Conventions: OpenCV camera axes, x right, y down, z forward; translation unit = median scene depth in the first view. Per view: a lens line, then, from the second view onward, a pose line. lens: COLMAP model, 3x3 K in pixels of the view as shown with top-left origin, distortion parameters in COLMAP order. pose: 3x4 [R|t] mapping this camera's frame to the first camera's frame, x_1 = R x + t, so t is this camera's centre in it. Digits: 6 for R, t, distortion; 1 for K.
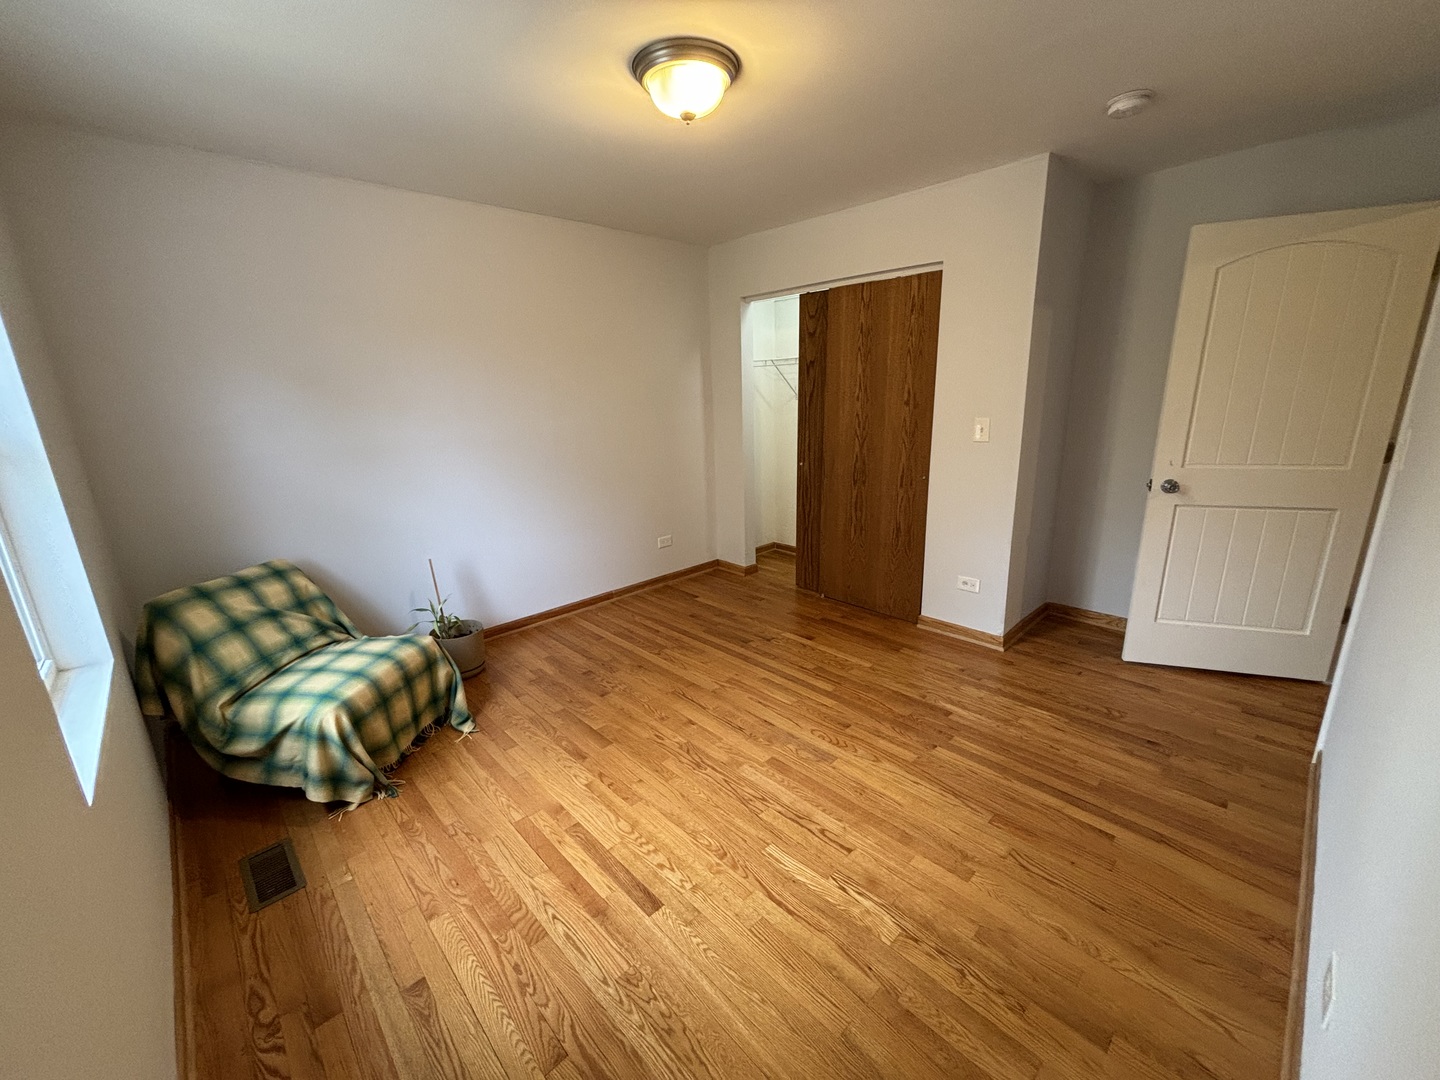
lens RADIAL K [[574.7, 0, 715.0], [0, 574.7, 538.0], [0, 0, 1]] dist [0.001265, -0.001083]
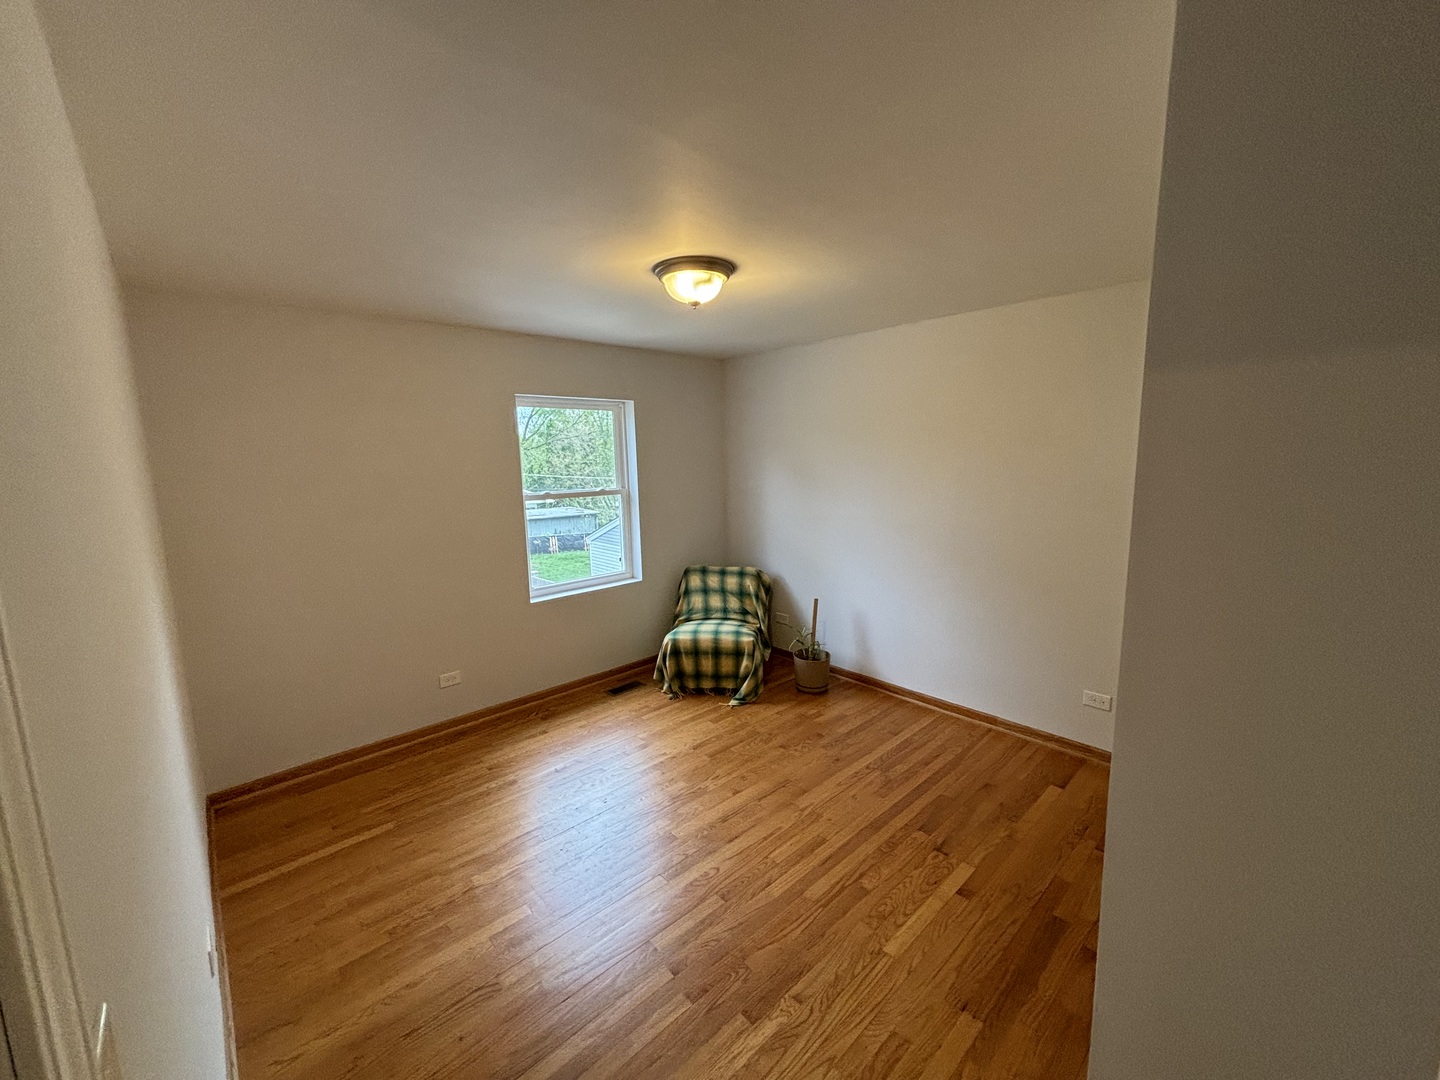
lens RADIAL K [[574.7, 0, 715.4], [0, 574.7, 538.4], [0, 0, 1]] dist [0.001265, -0.001083]
pose [[-0.016448, 0.176375, -0.984186, 0.879767], [-0.236220, 0.955769, 0.175231, -0.301210], [0.971560, 0.235367, 0.025943, 0.749066]]
